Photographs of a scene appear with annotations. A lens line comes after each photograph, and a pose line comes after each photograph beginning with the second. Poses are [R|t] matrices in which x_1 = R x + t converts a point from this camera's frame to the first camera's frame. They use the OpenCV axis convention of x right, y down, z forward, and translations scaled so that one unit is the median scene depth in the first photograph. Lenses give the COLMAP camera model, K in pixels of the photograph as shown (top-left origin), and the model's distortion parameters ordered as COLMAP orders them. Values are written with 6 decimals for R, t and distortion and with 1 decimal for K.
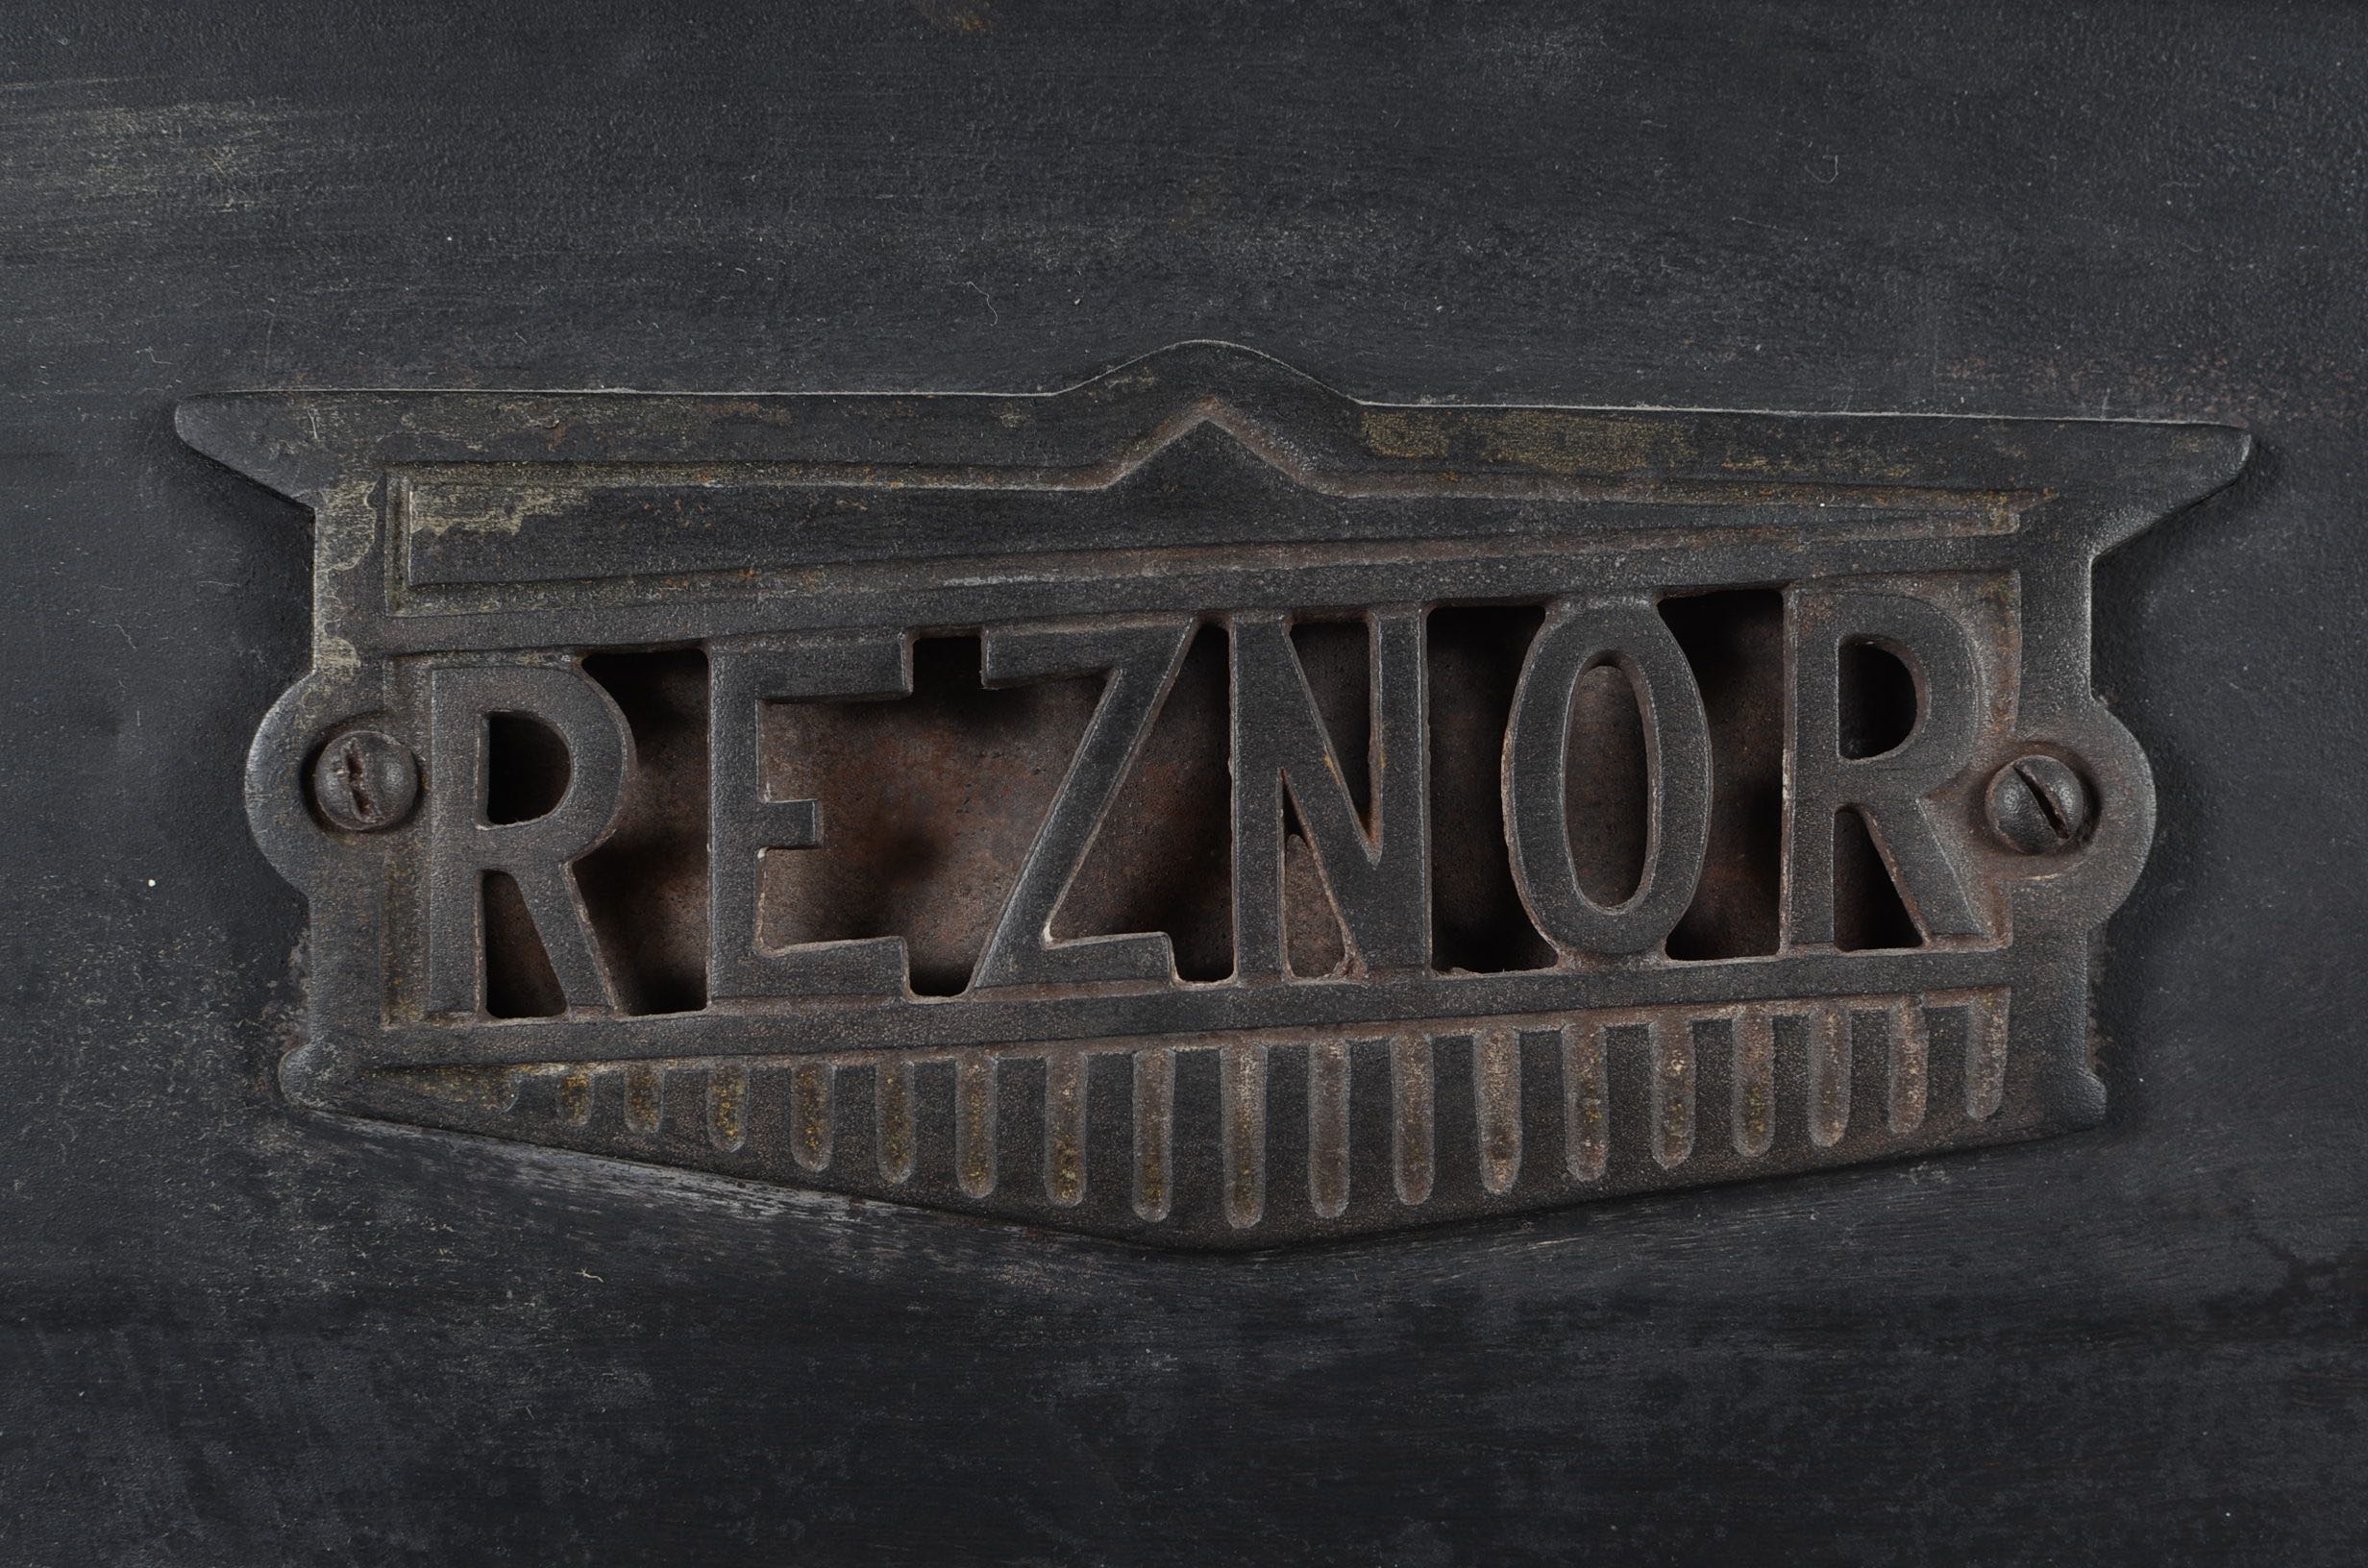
lens RADIAL K [[3662.5, 0, 1183.0], [0, 3662.5, 780.1], [0, 0, 1]] dist [-0.151099, 0.107966]
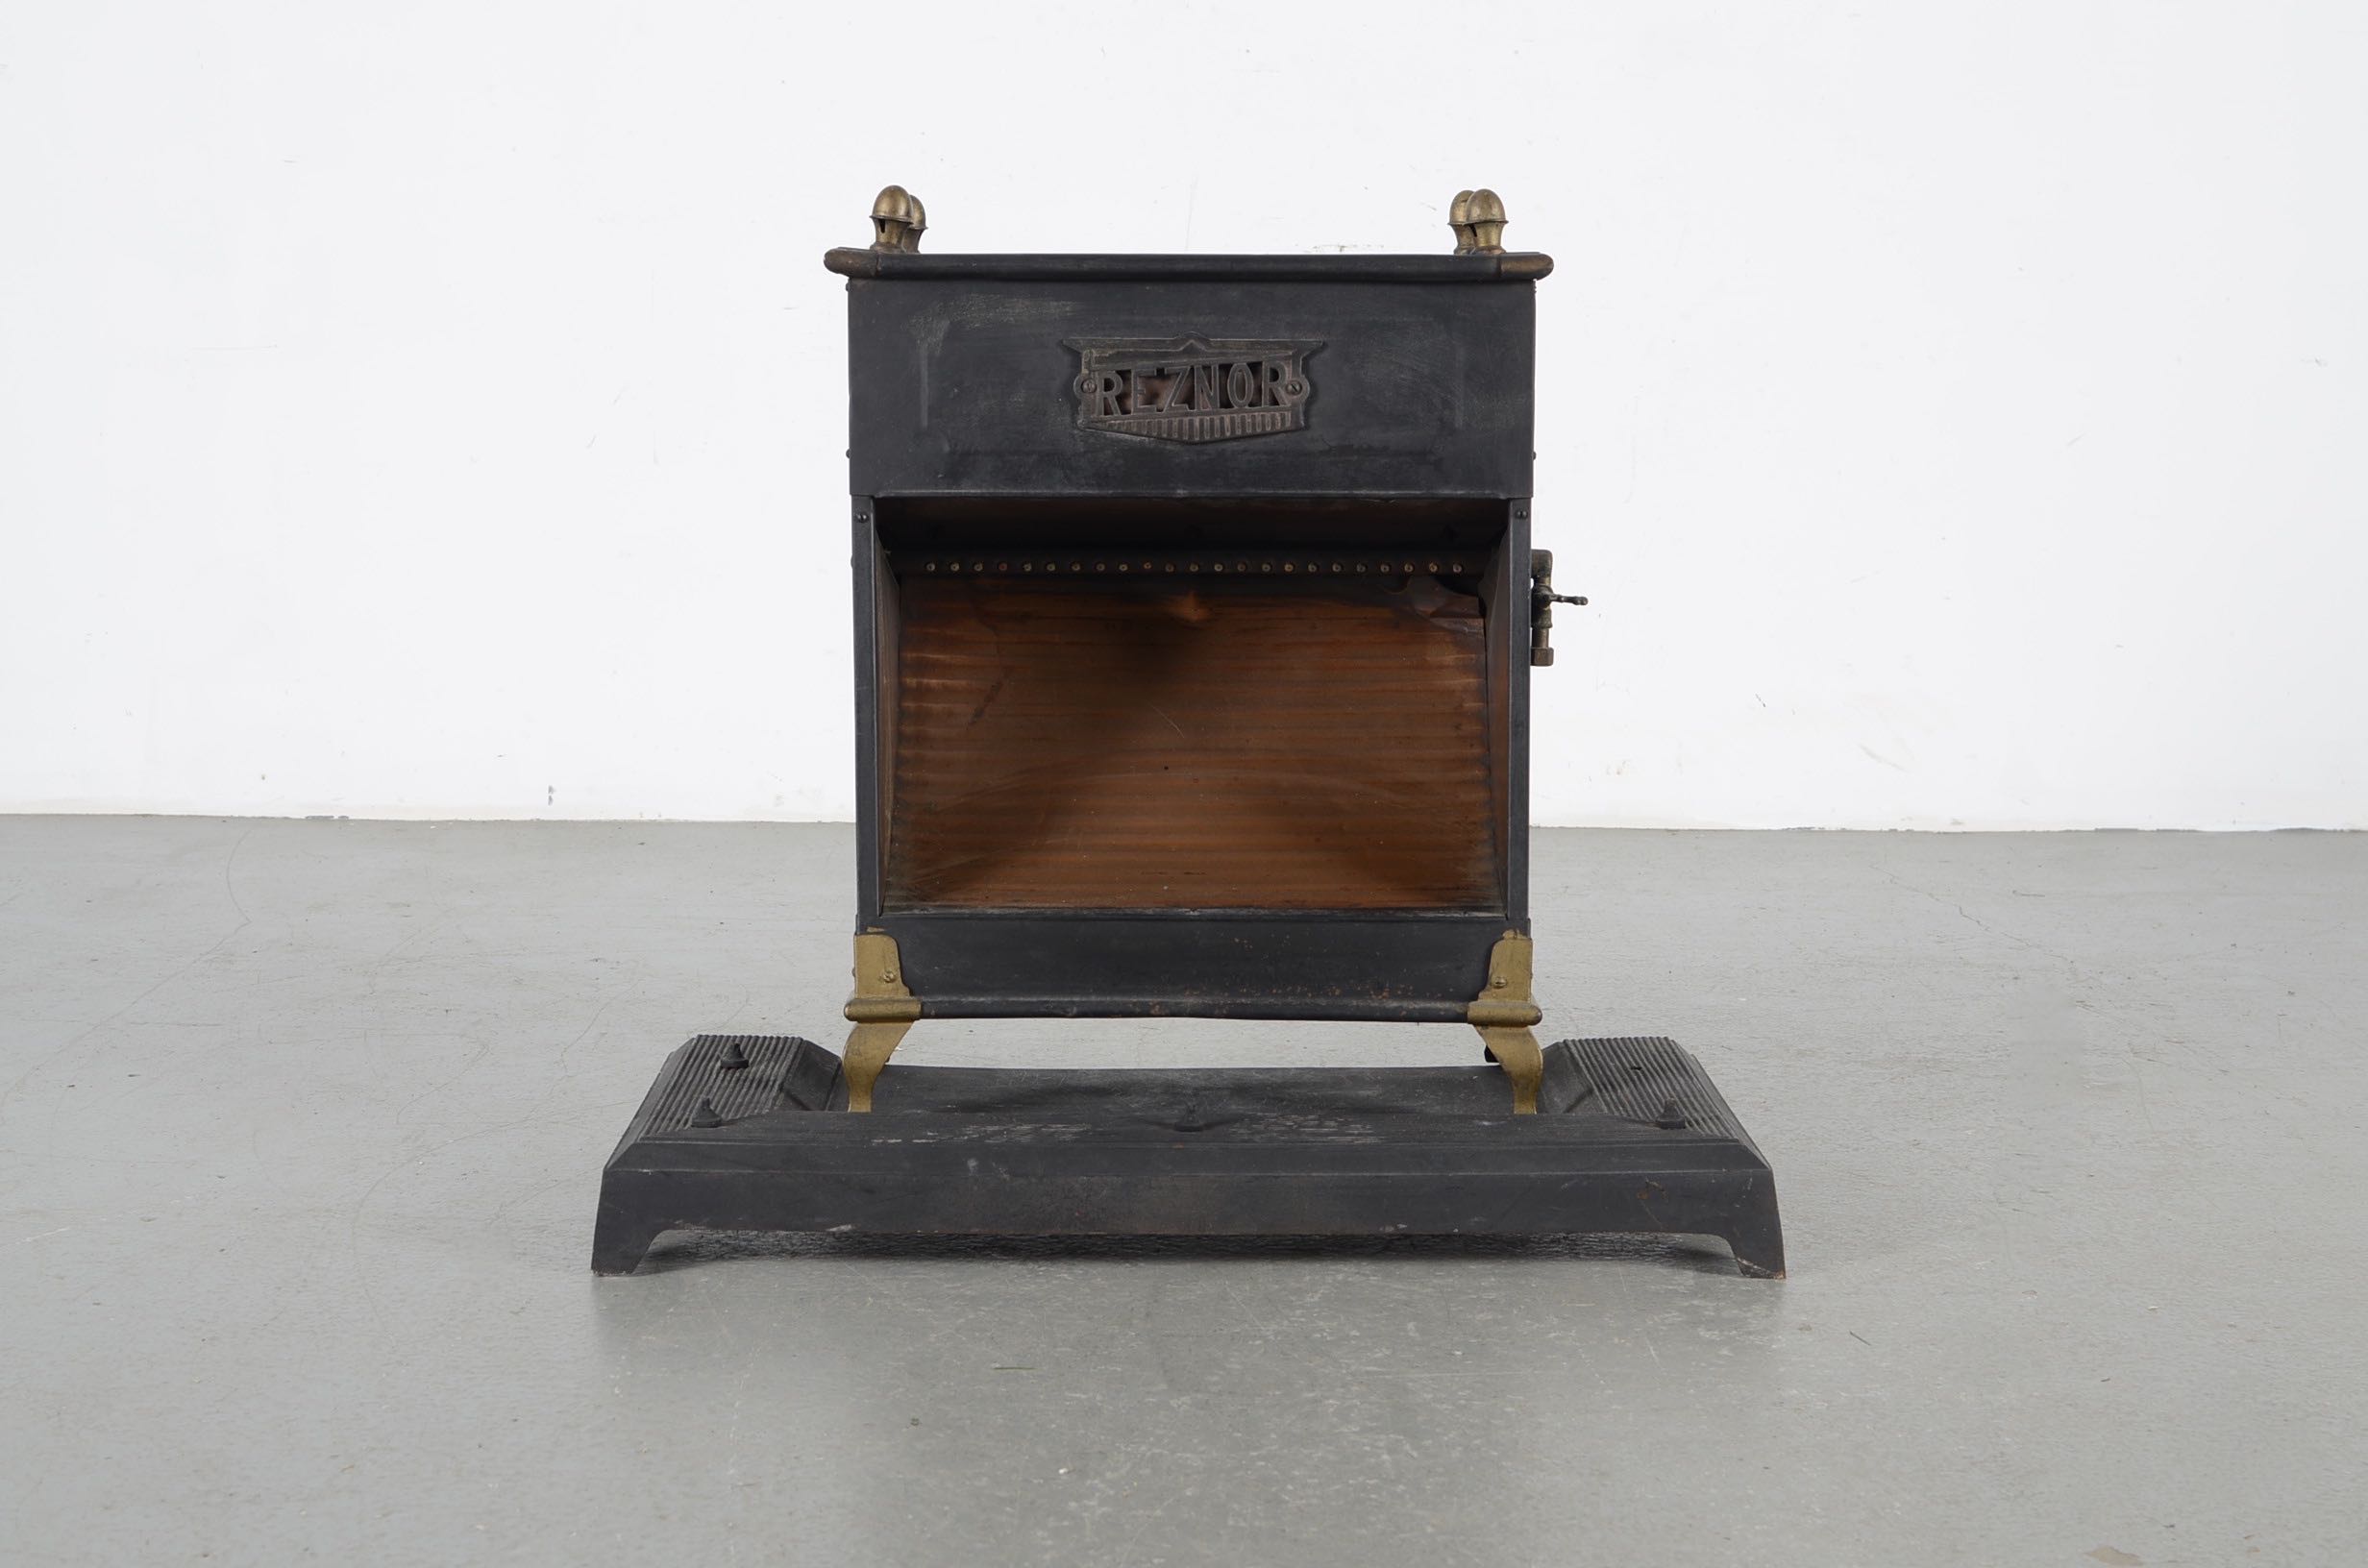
lens RADIAL K [[3662.5, 0, 1183.0], [0, 3662.5, 780.1], [0, 0, 1]] dist [-0.151099, 0.107966]
pose [[0.999788, -0.009122, 0.018438, -0.172454], [0.007275, 0.995177, 0.097830, 0.077626], [-0.019242, -0.097676, 0.995032, -7.233975]]
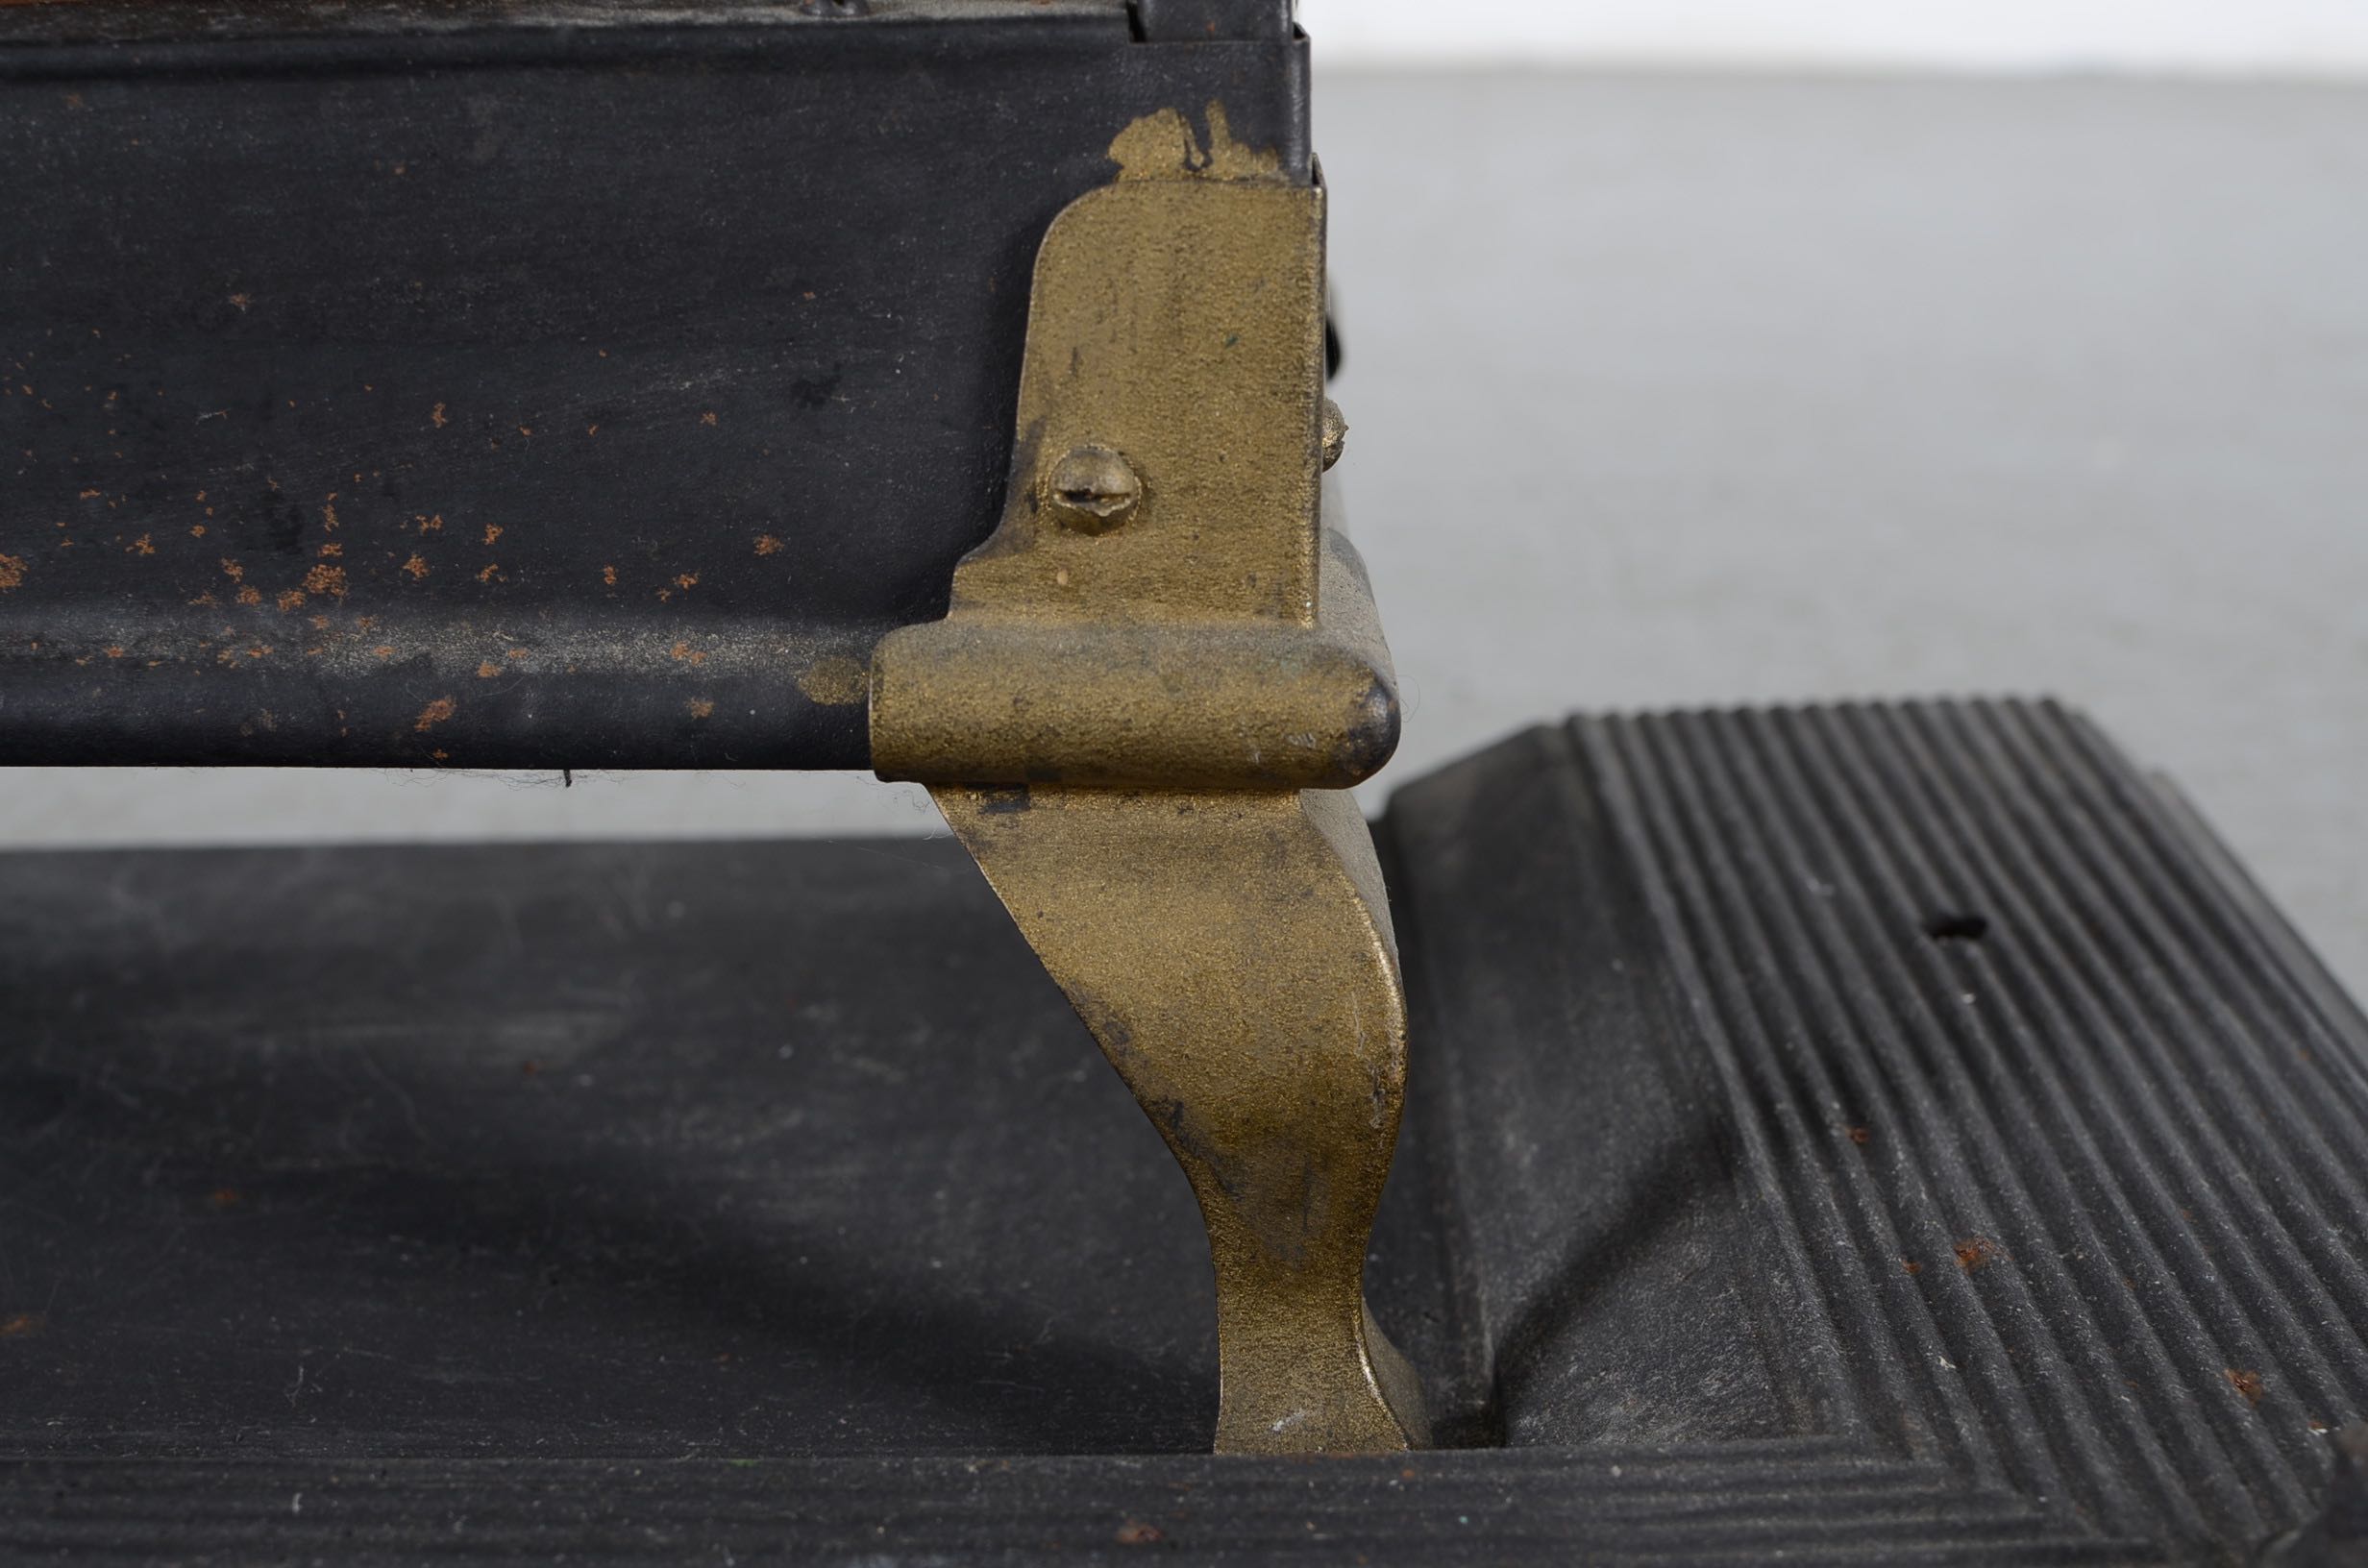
lens RADIAL K [[3662.5, 0, 1183.0], [0, 3662.5, 780.1], [0, 0, 1]] dist [-0.151099, 0.107966]
pose [[0.999703, -0.023472, 0.006498, 0.721062], [0.020934, 0.964479, 0.263327, 1.141868], [-0.012448, -0.263113, 0.964685, -0.131706]]
